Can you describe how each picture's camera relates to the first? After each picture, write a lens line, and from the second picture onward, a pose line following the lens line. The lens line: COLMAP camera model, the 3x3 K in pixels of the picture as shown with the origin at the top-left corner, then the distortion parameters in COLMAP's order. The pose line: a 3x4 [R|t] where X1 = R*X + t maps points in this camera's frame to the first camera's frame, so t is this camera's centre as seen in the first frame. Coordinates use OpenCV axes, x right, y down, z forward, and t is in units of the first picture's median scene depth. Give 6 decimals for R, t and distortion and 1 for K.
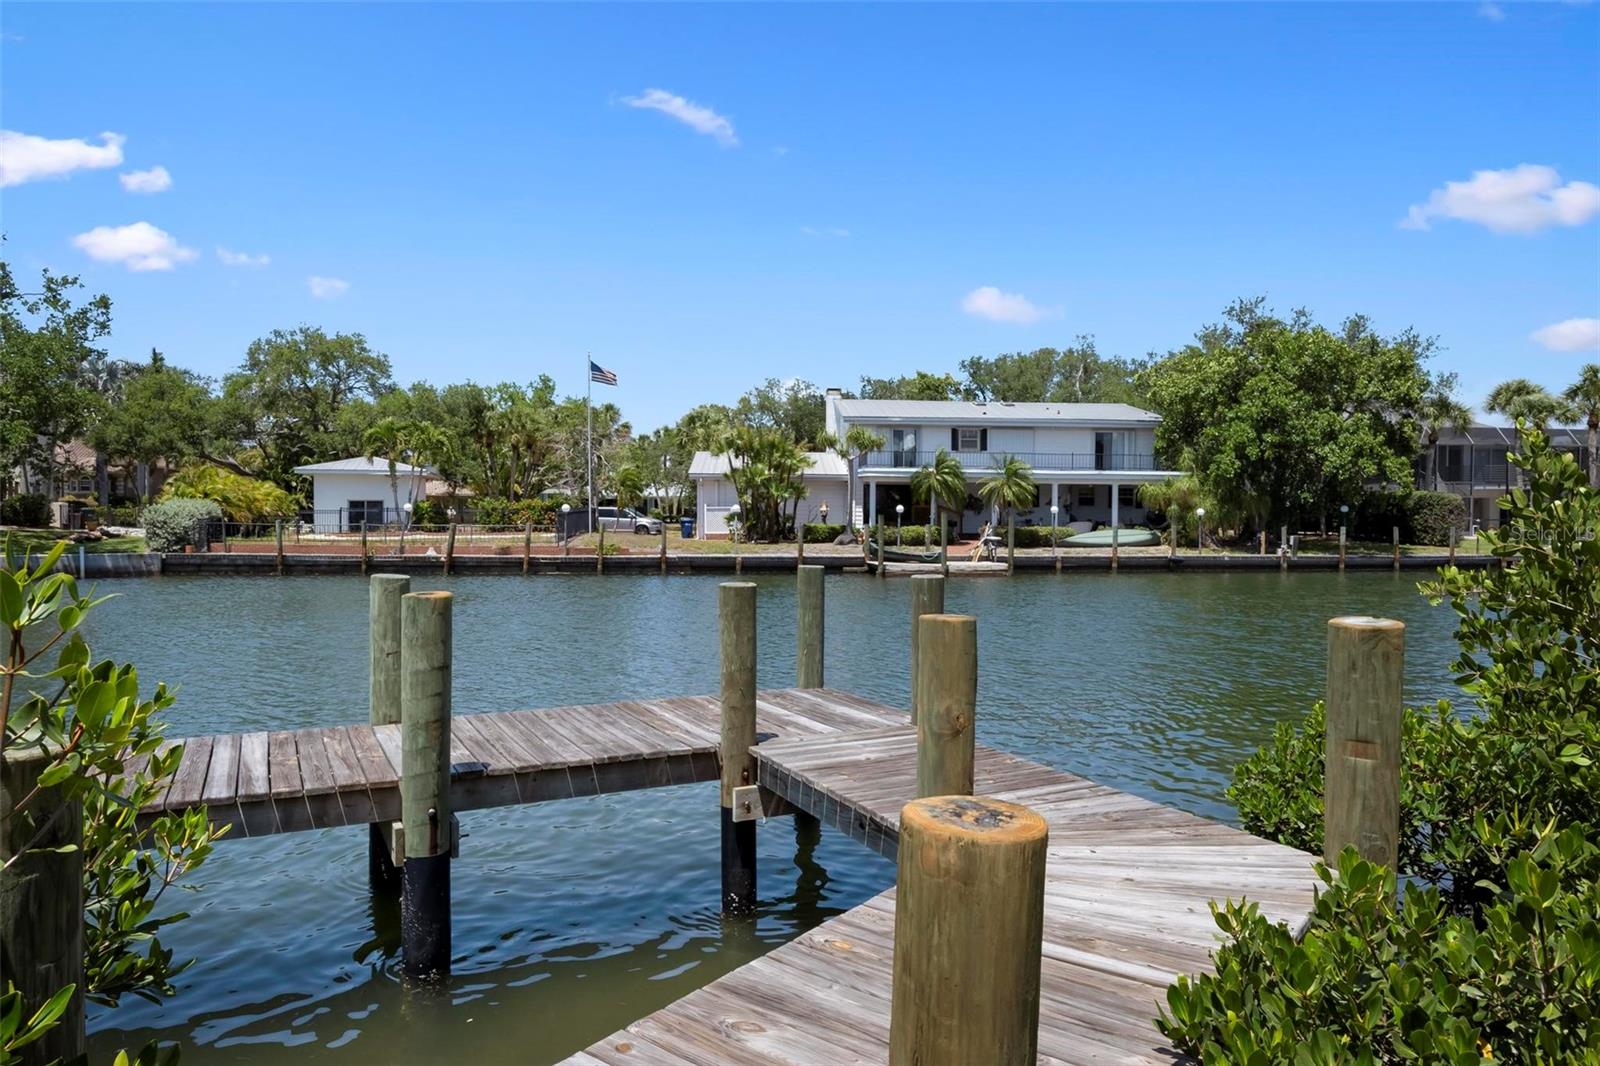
lens RADIAL K [[1036.5, 0, 807.3], [0, 1036.5, 538.3], [0, 0, 1]] dist [-0.005310, -0.004821]
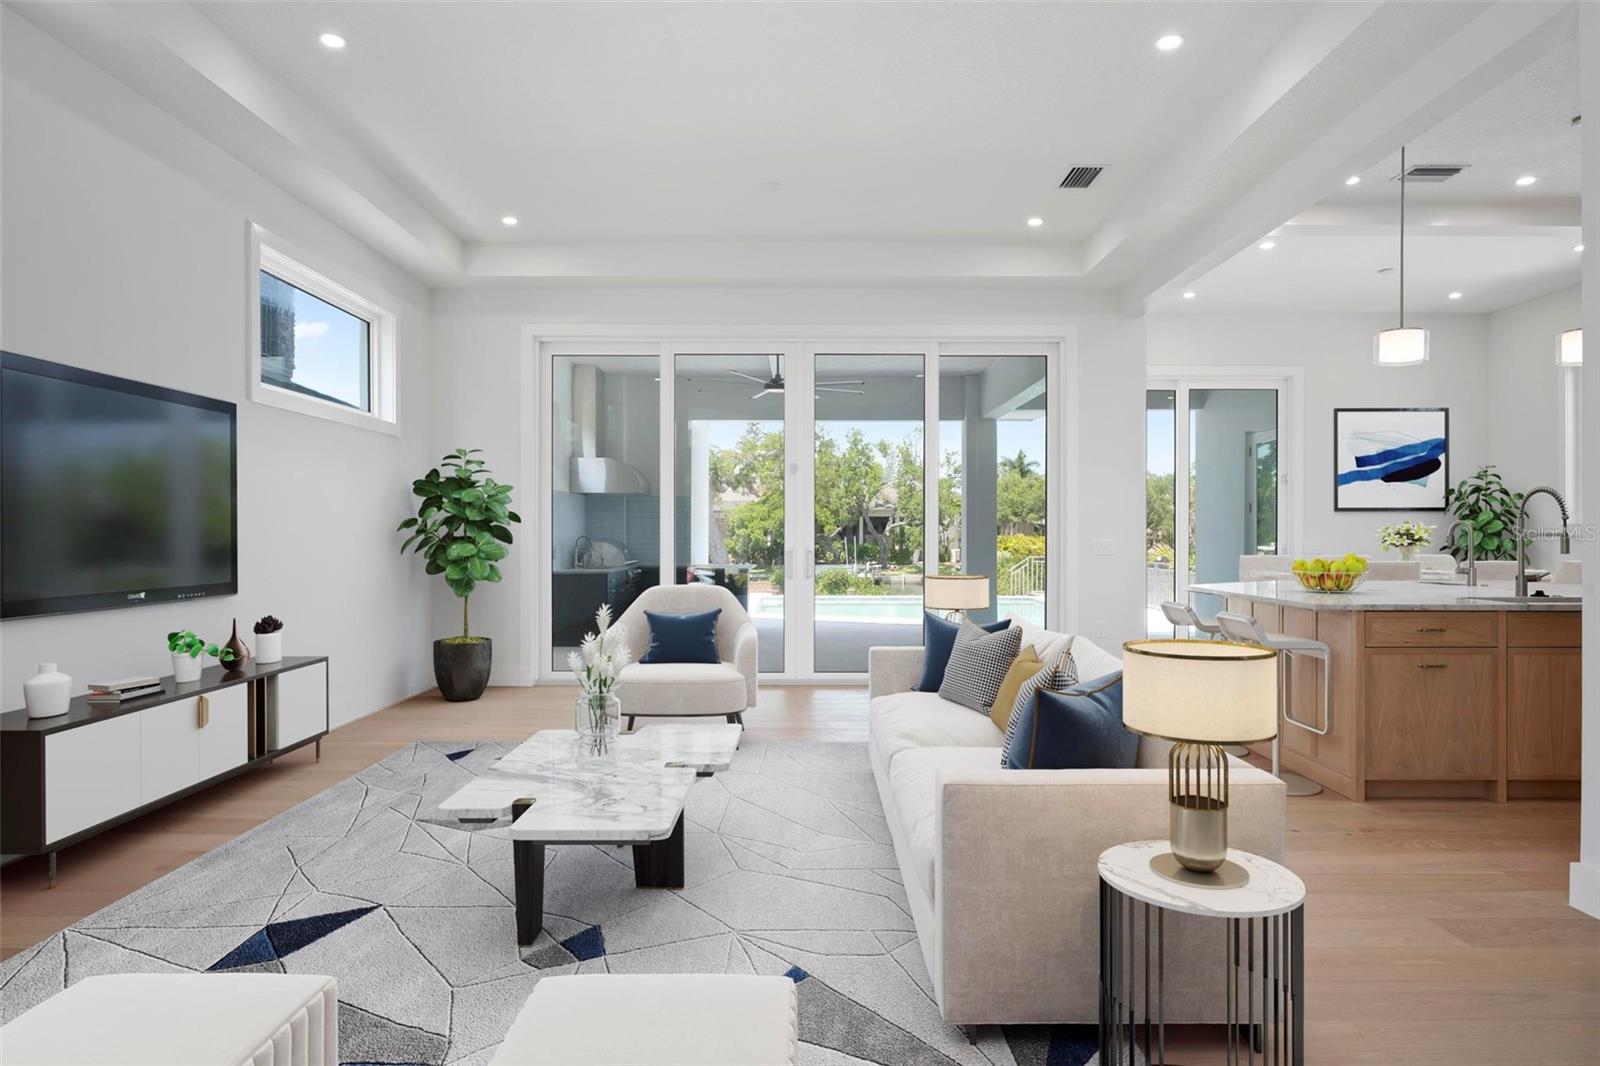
lens RADIAL K [[985.9, 0, 800.6], [0, 985.9, 559.9], [0, 0, 1]] dist [-0.000428, -0.004269]
pose [[0.675418, 0.015890, -0.737264, 0.515769], [-0.015383, 0.999854, 0.007458, -0.023390], [0.737274, 0.006304, 0.675564, -0.555220]]
